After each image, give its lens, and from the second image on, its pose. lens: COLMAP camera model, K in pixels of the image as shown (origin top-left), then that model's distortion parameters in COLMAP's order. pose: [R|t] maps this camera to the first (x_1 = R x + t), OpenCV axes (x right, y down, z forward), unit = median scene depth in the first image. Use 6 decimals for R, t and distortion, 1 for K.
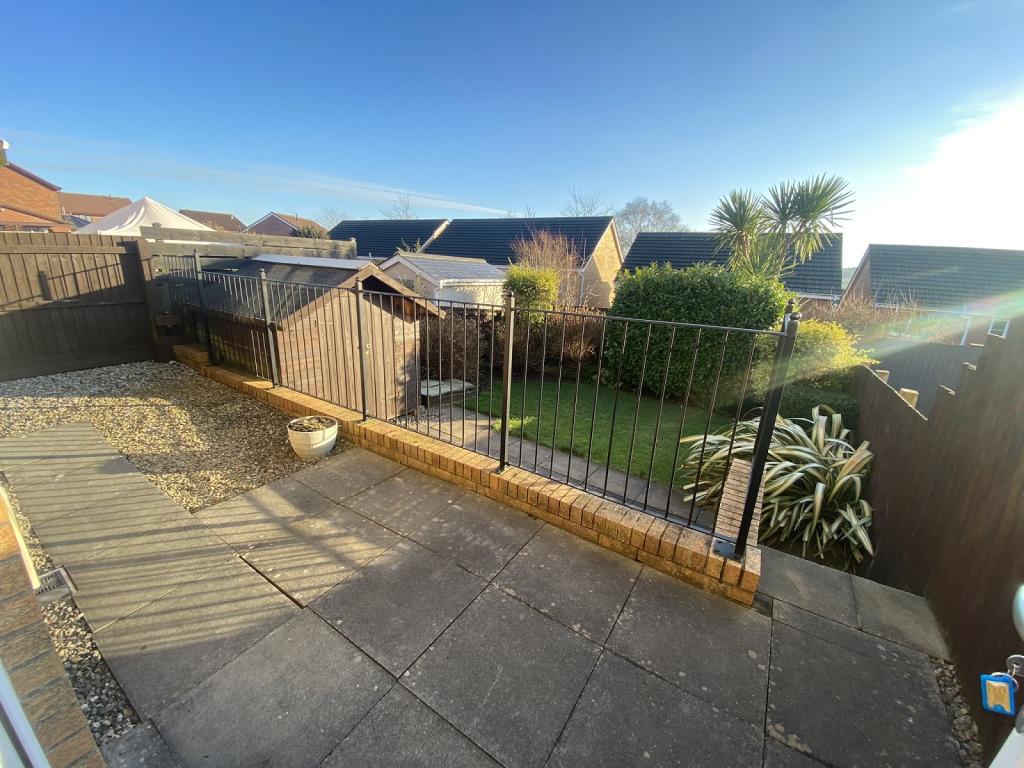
lens RADIAL K [[418.7, 0, 512.0], [0, 418.7, 384.0], [0, 0, 1]] dist [0.000539, -0.014874]
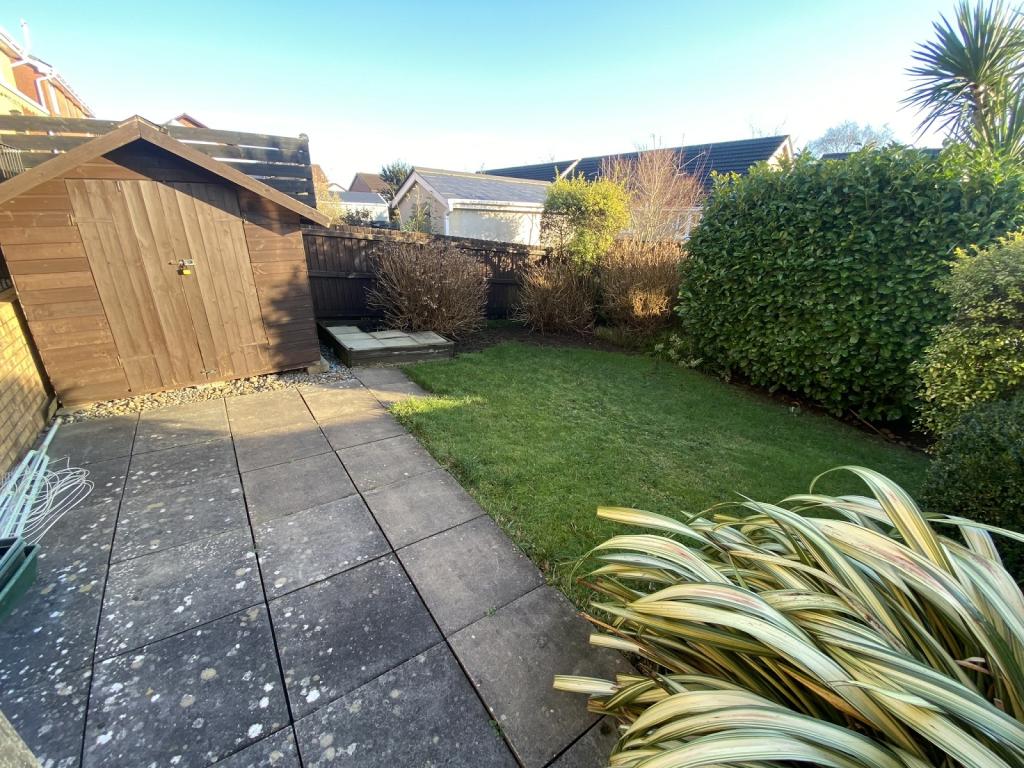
lens RADIAL K [[418.7, 0, 512.0], [0, 418.7, 384.0], [0, 0, 1]] dist [0.000539, -0.014874]
pose [[0.933506, 0.112600, -0.340423, 0.257112], [-0.083296, 0.991540, 0.099554, -0.005798], [0.348753, -0.064579, 0.934987, 0.368162]]
